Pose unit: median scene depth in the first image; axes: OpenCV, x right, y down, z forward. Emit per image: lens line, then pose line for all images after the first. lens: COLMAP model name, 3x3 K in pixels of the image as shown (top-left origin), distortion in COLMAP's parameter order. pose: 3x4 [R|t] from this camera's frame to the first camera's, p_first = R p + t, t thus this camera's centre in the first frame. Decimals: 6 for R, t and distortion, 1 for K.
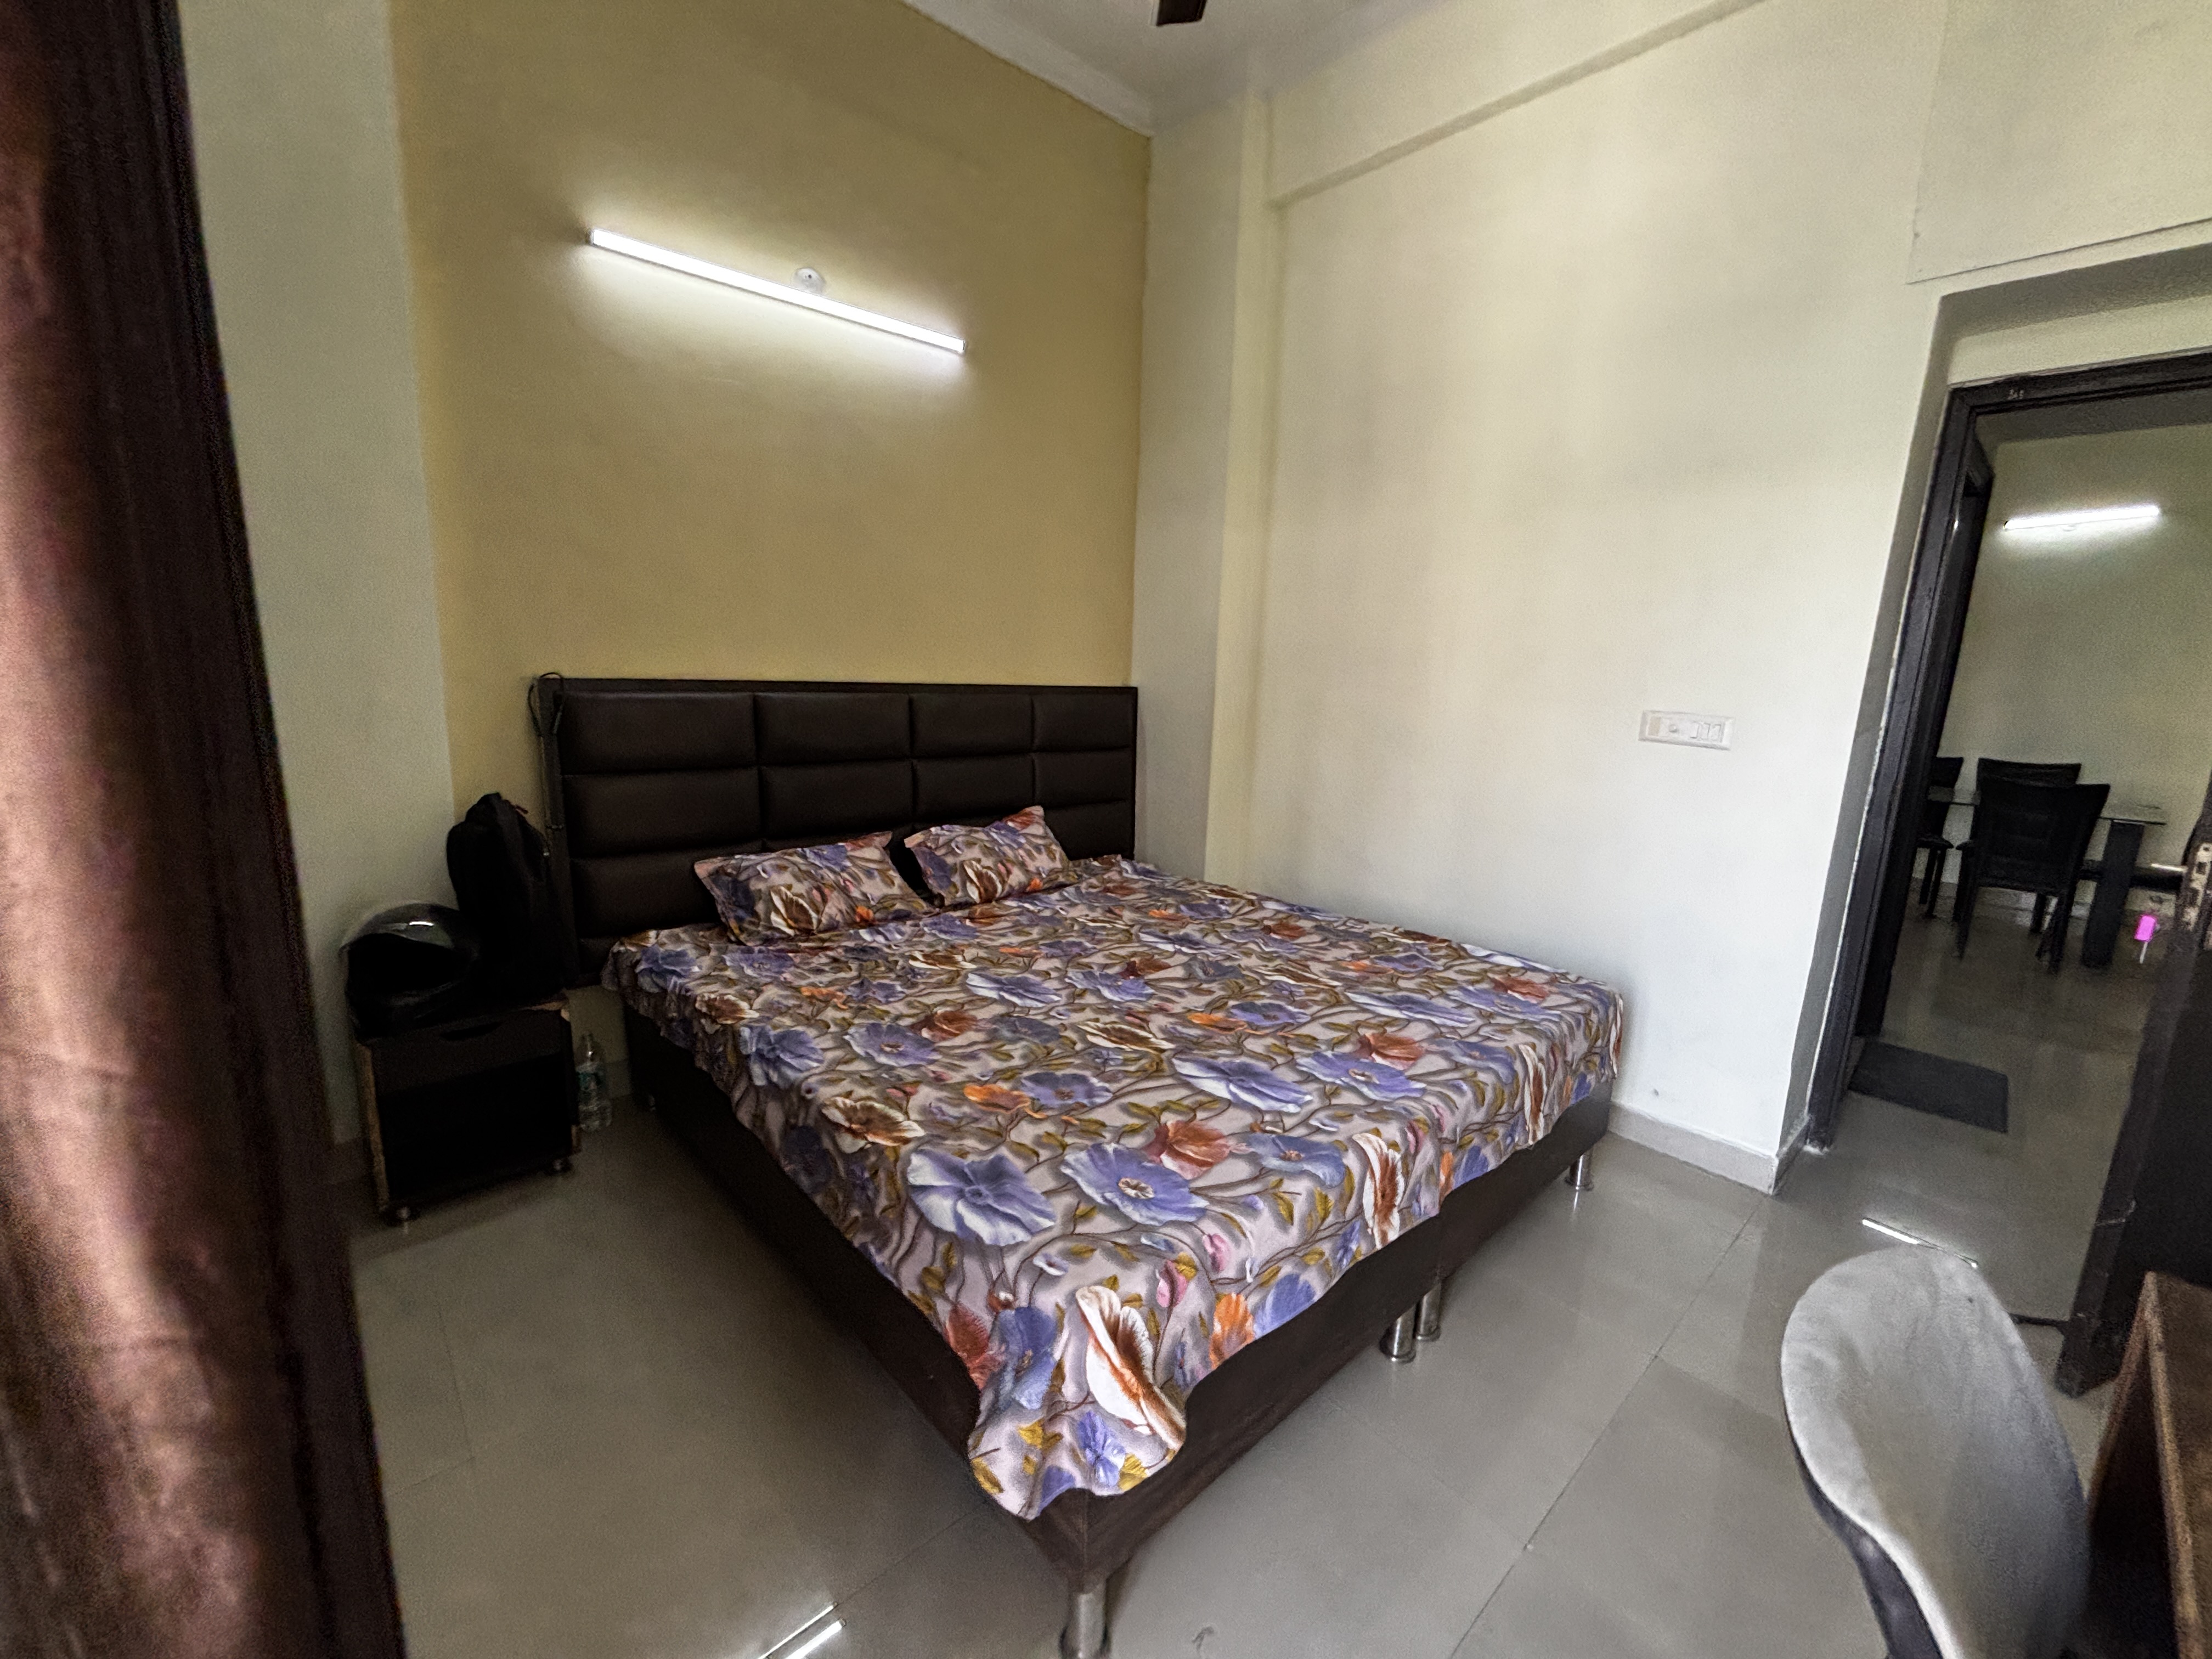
lens RADIAL K [[894.0, 0, 1102.8], [0, 894.0, 835.1], [0, 0, 1]] dist [0.002497, 0.000098]
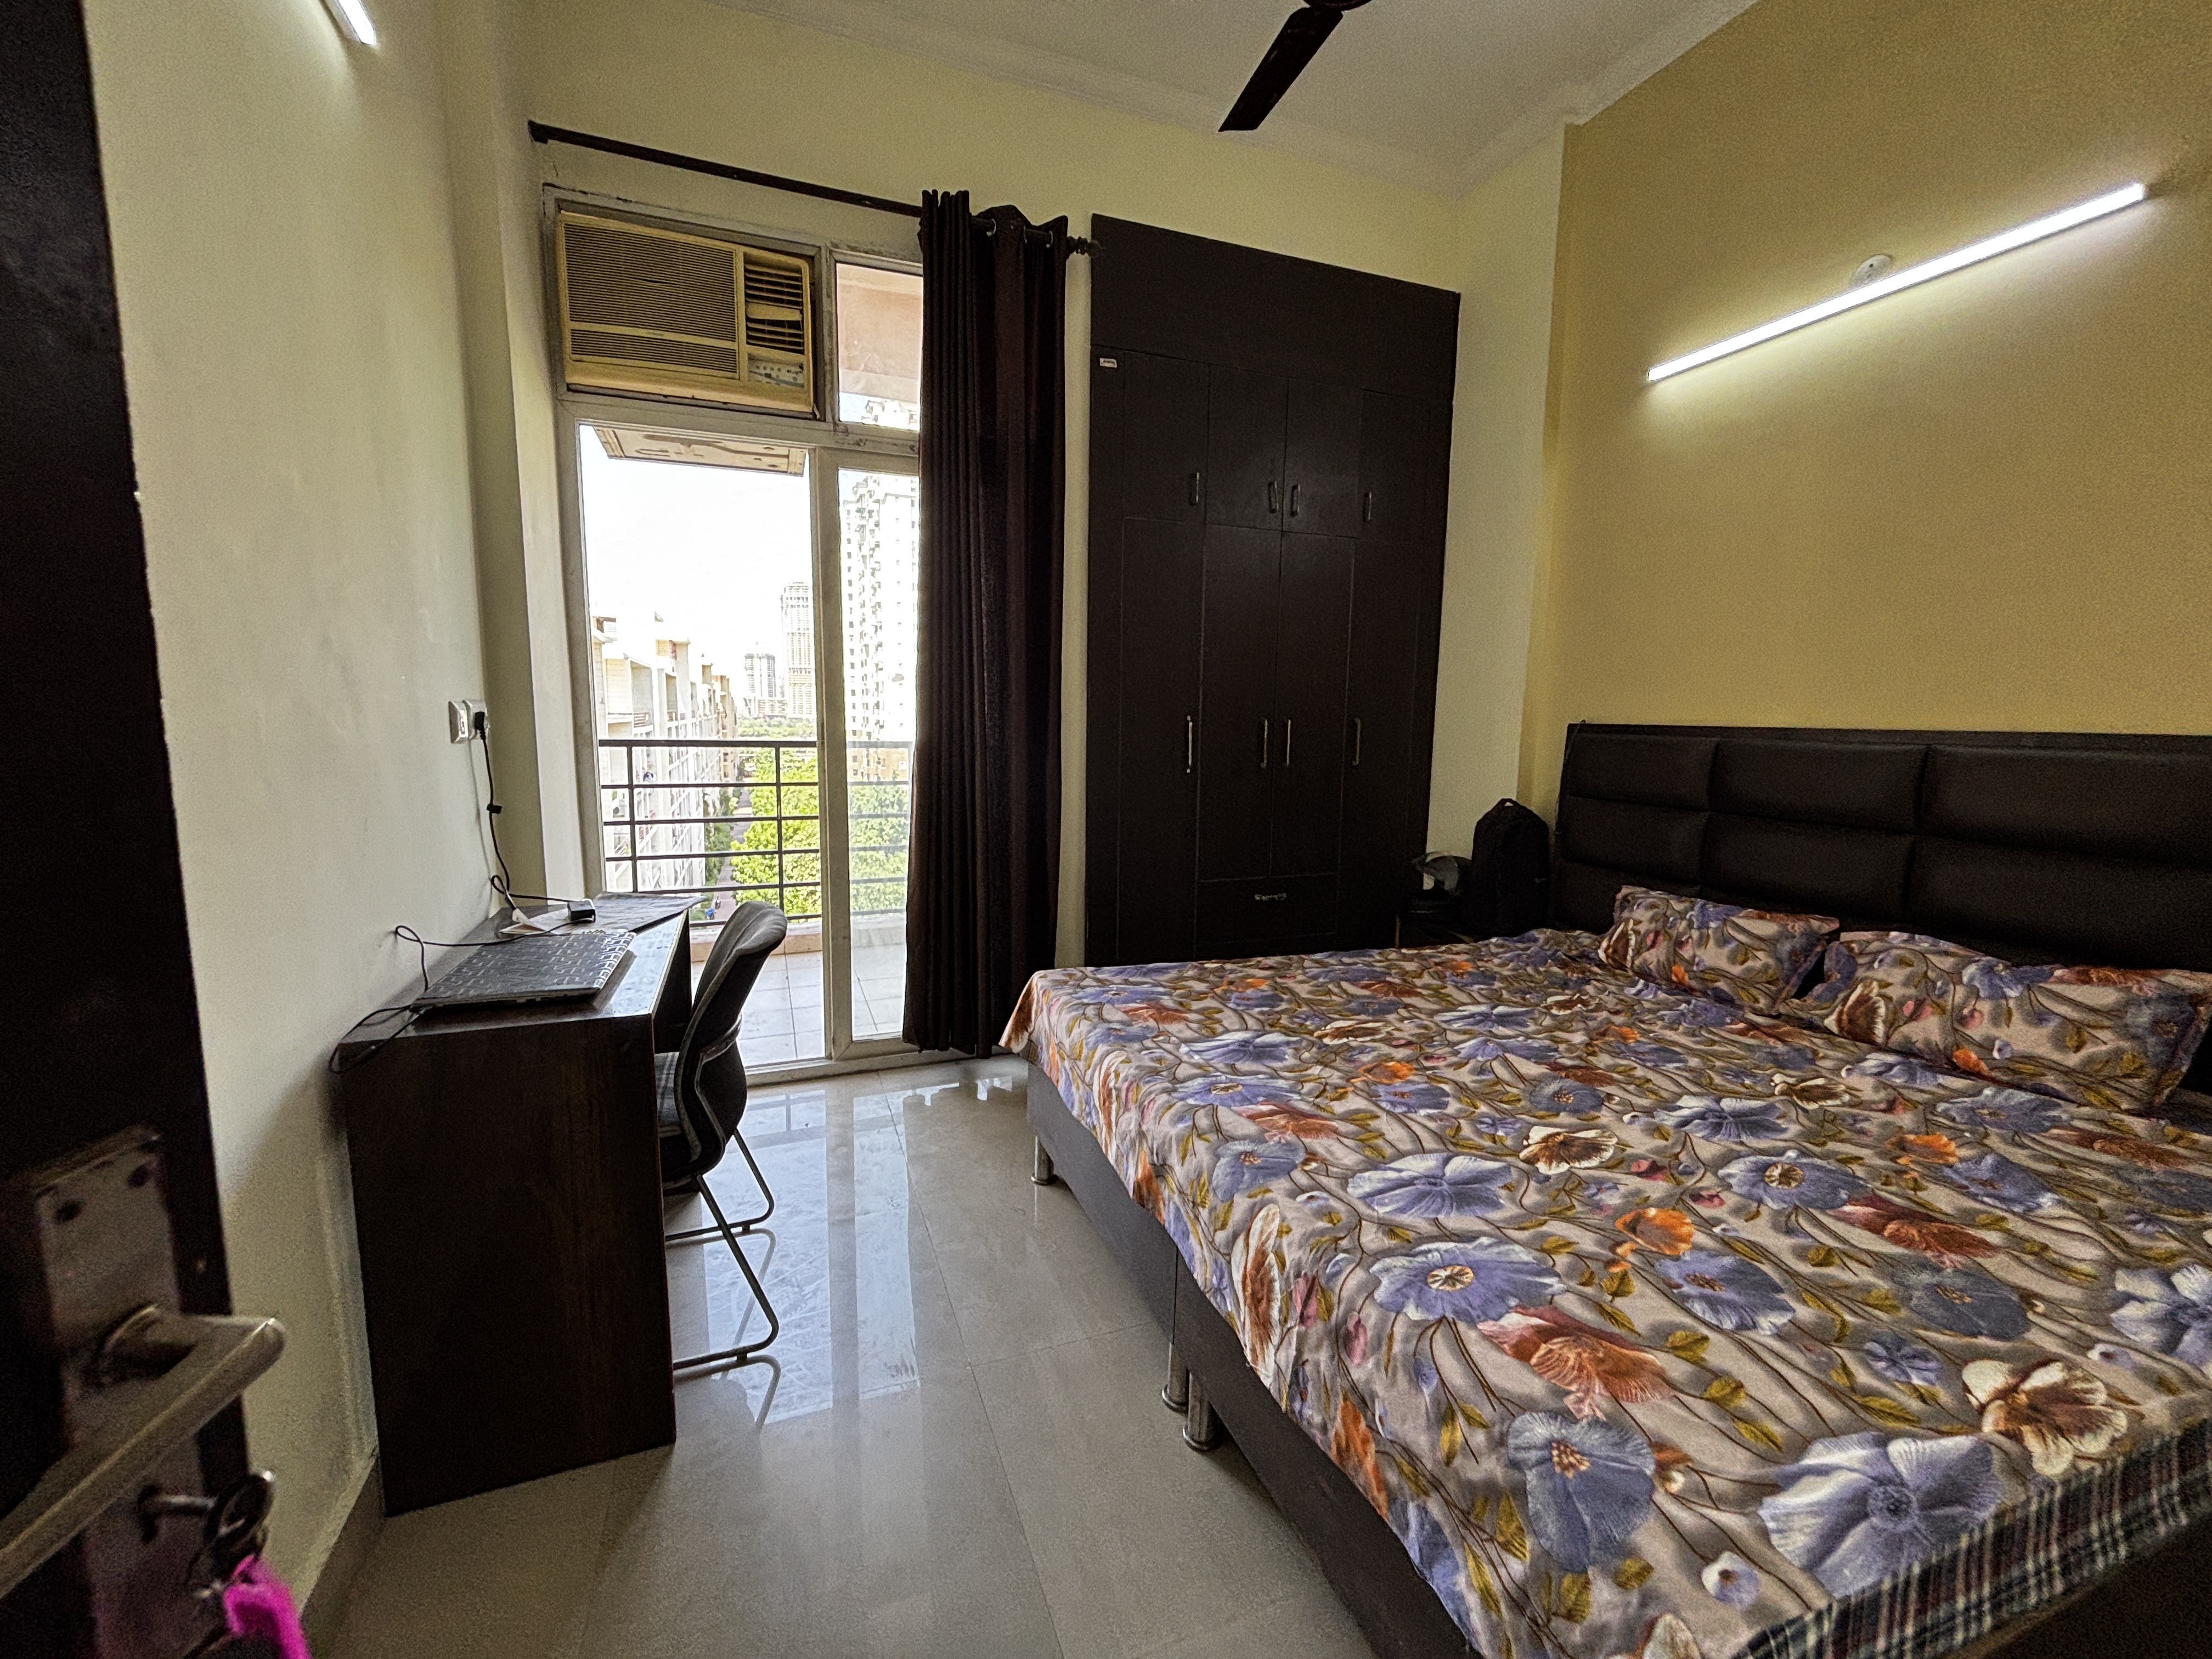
lens RADIAL K [[894.0, 0, 1102.8], [0, 894.0, 835.1], [0, 0, 1]] dist [0.002497, 0.000098]
pose [[-0.365185, 0.090393, -0.926536, 0.964488], [-0.197777, 0.965021, 0.172099, -0.112336], [0.909684, 0.246095, -0.334534, 0.887838]]
